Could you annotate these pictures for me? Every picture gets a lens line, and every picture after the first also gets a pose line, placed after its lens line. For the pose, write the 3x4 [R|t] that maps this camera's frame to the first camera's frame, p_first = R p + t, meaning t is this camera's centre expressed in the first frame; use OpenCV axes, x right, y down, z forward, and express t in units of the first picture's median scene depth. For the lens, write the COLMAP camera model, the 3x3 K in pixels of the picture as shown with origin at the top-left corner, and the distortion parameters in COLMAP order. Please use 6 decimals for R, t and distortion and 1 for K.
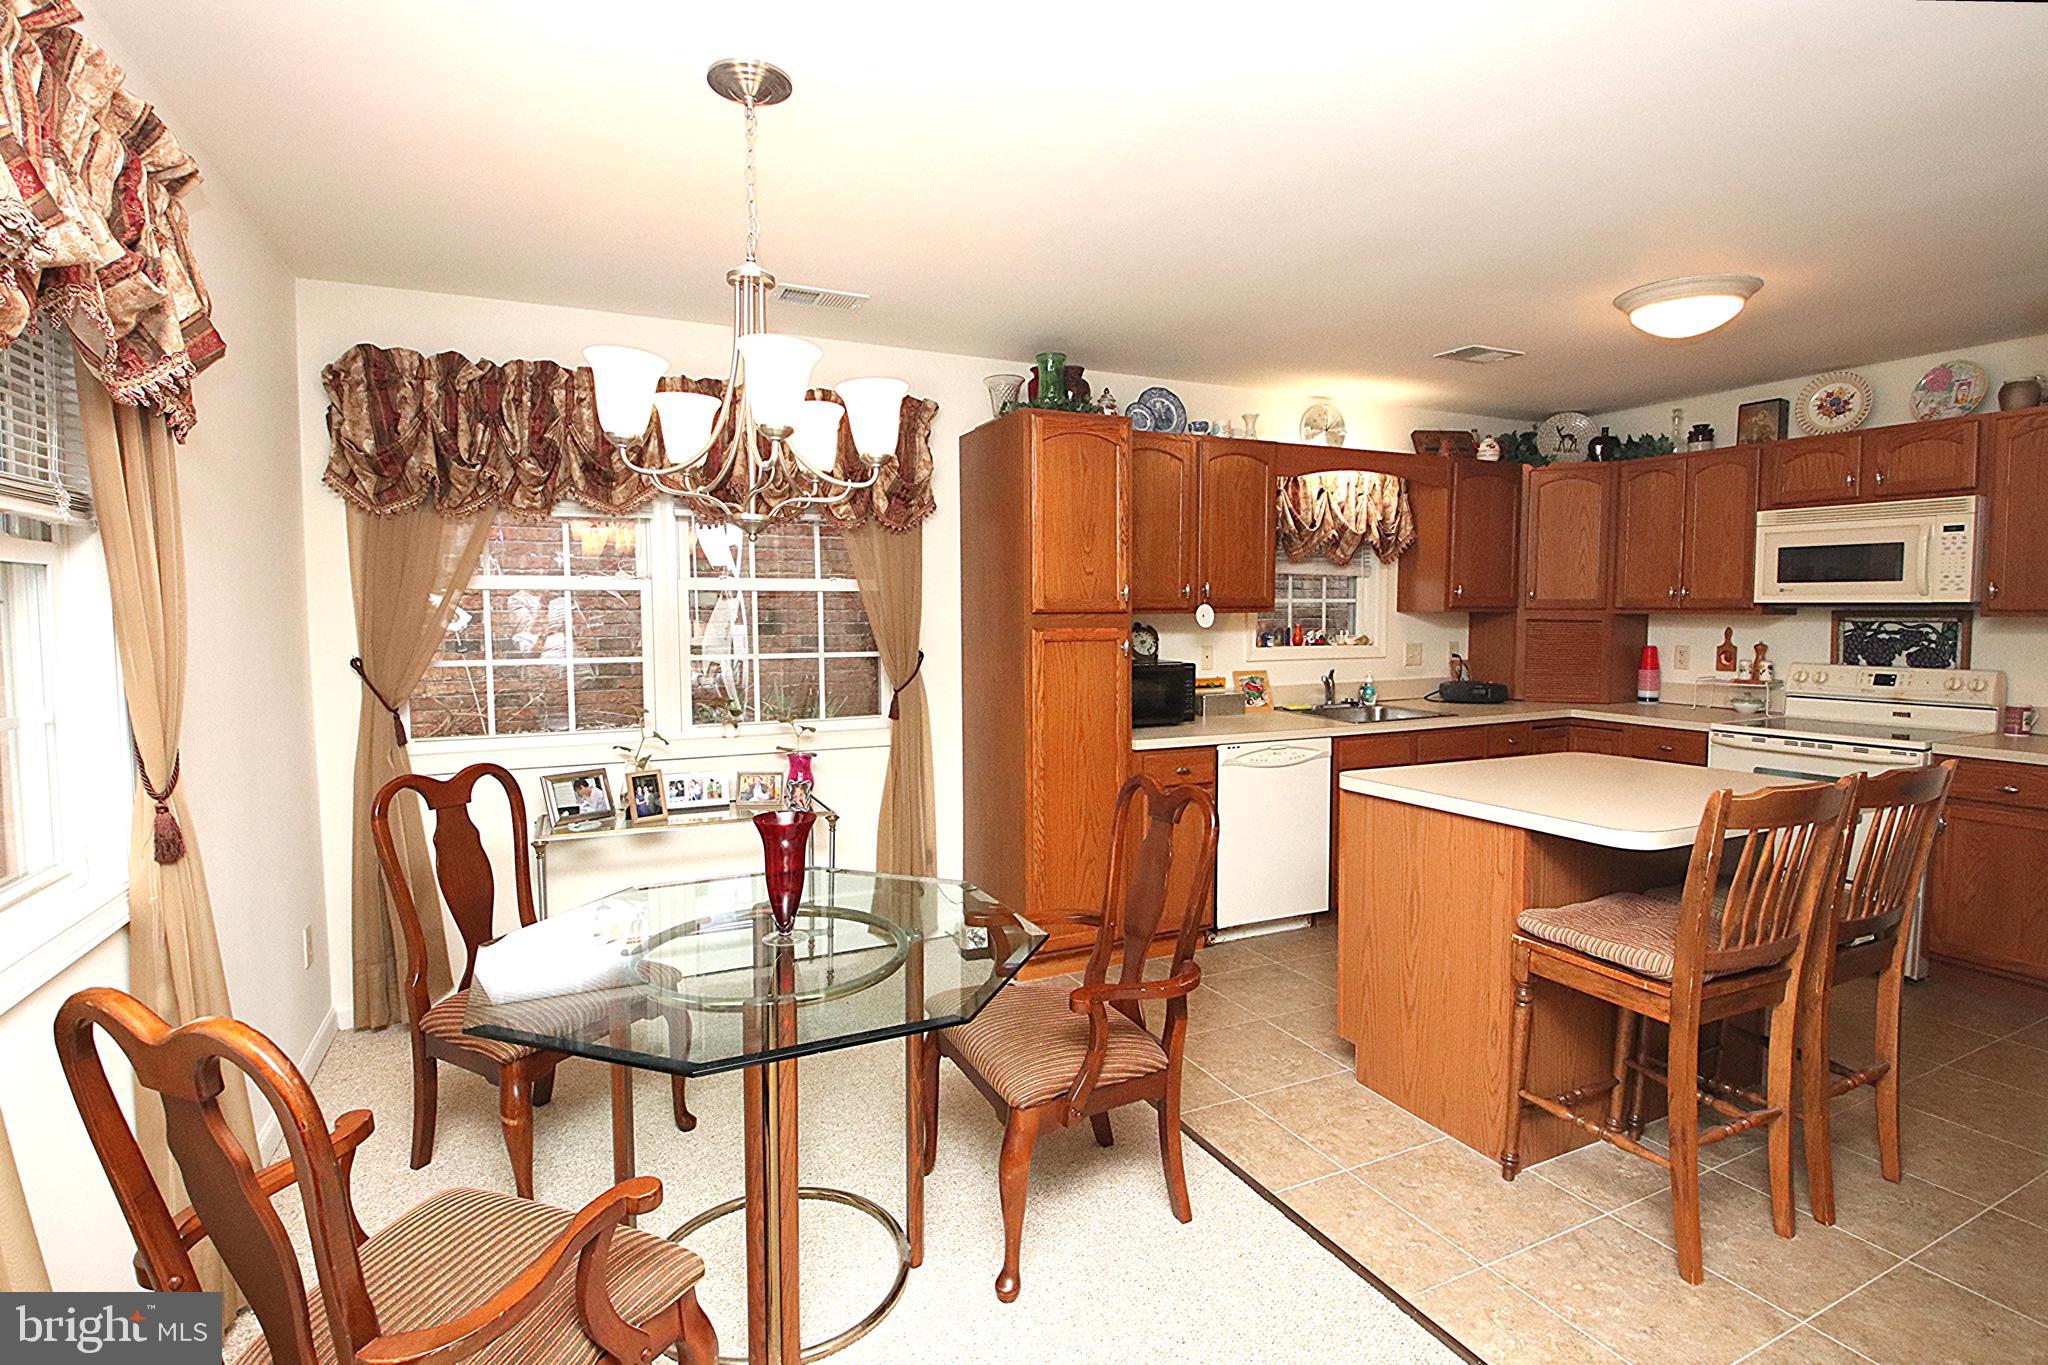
lens RADIAL K [[960.9, 0, 1026.0], [0, 960.9, 665.0], [0, 0, 1]] dist [-0.002328, -0.016348]
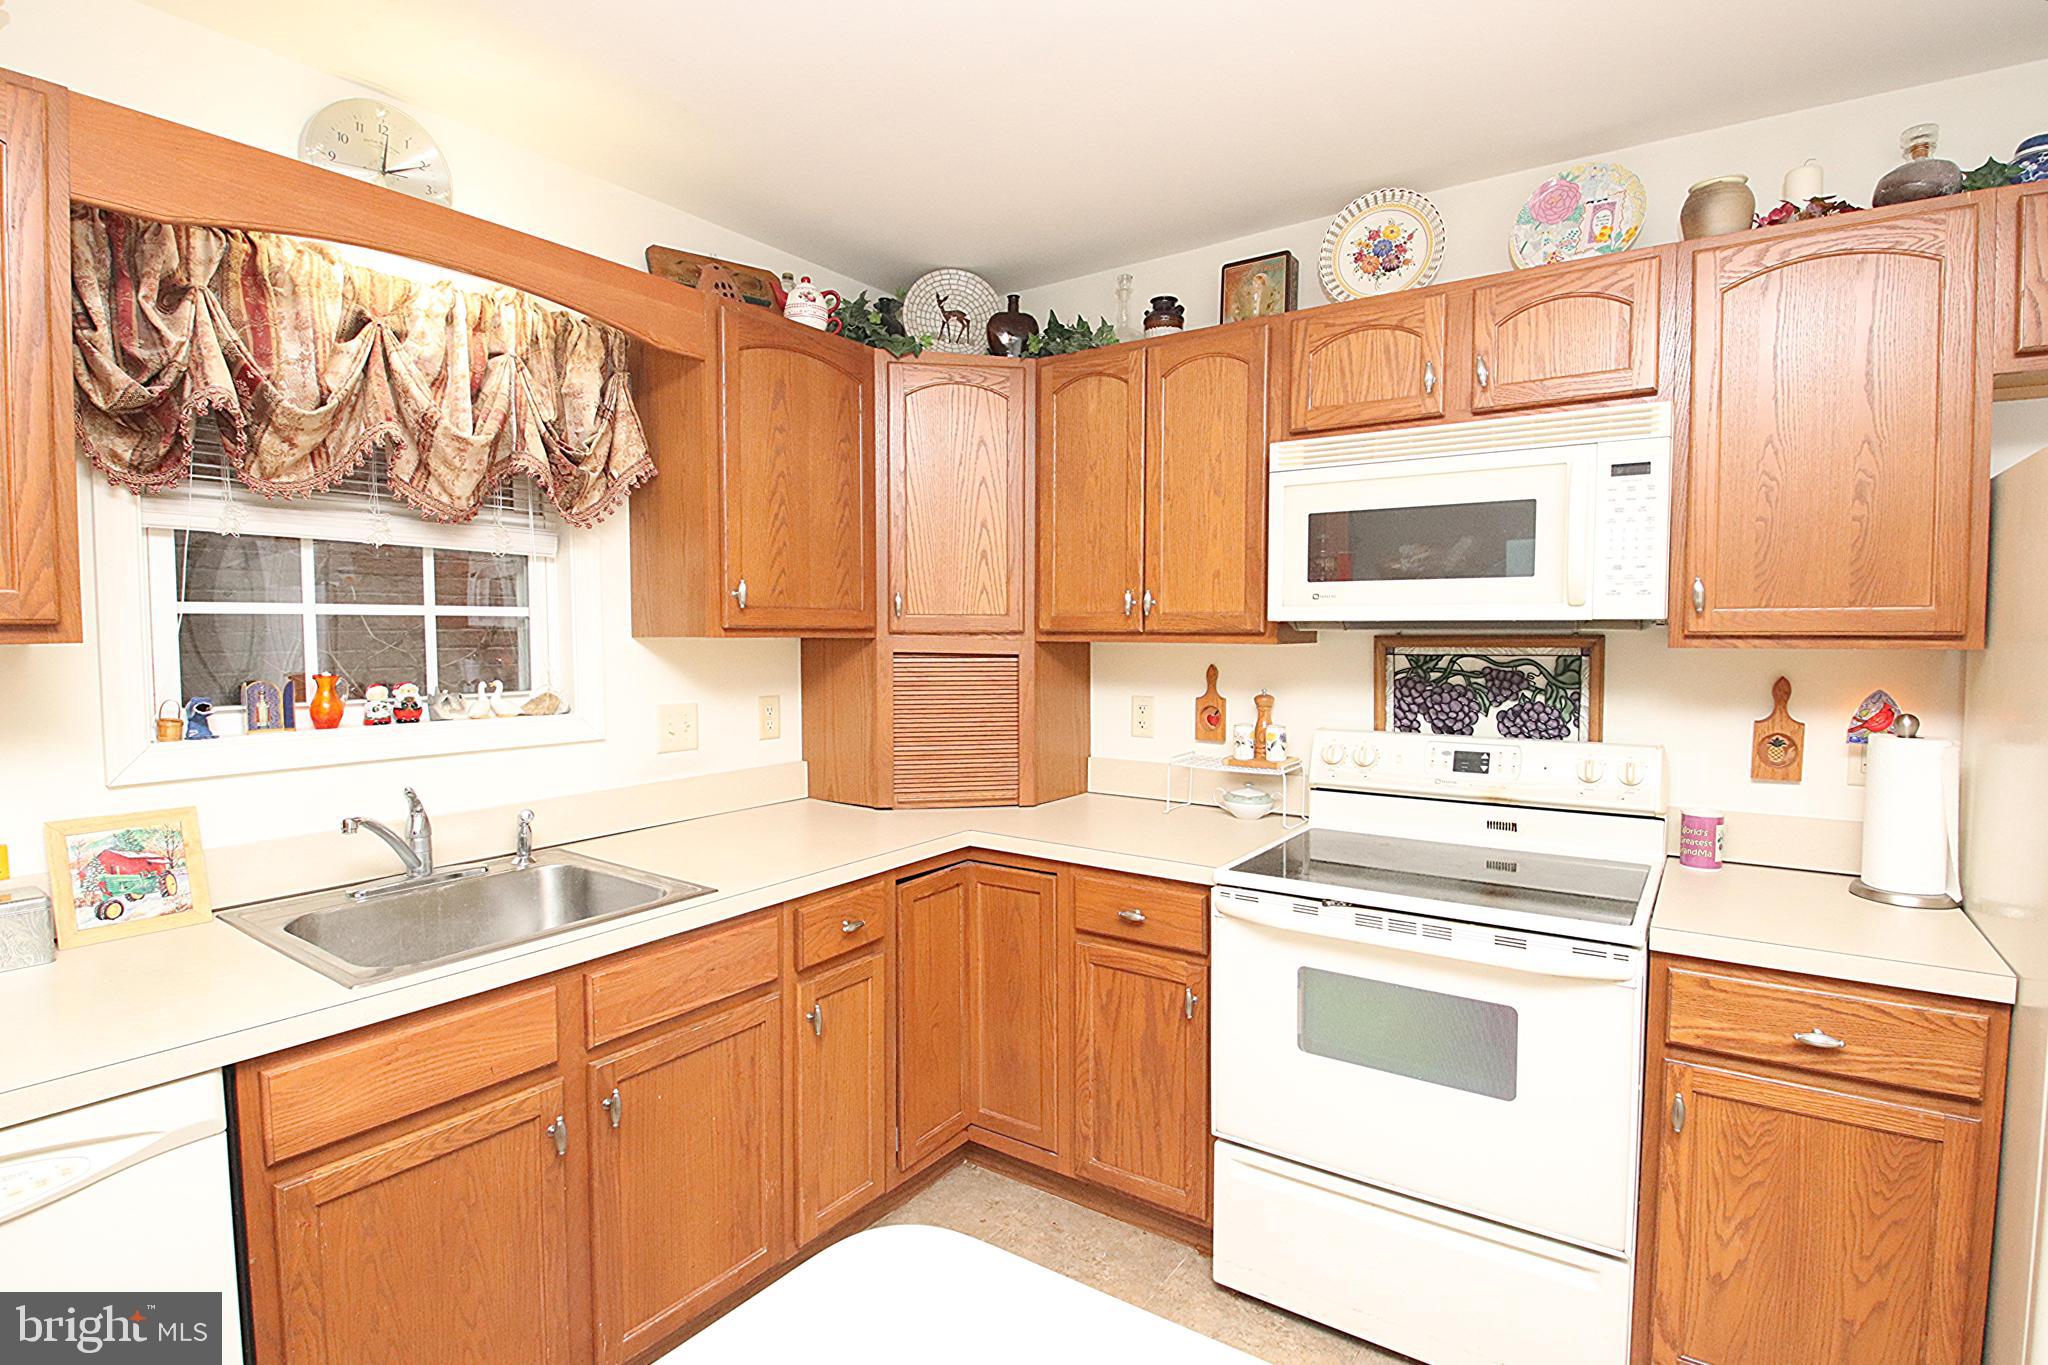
lens RADIAL K [[996.3, 0, 1024.0], [0, 996.3, 682.5], [0, 0, 1]] dist [0.022666, -0.035063]
pose [[0.862678, -0.025521, 0.505109, 0.365588], [0.028744, 0.999586, 0.001412, -0.035302], [-0.504936, 0.013301, 0.863054, 0.586338]]
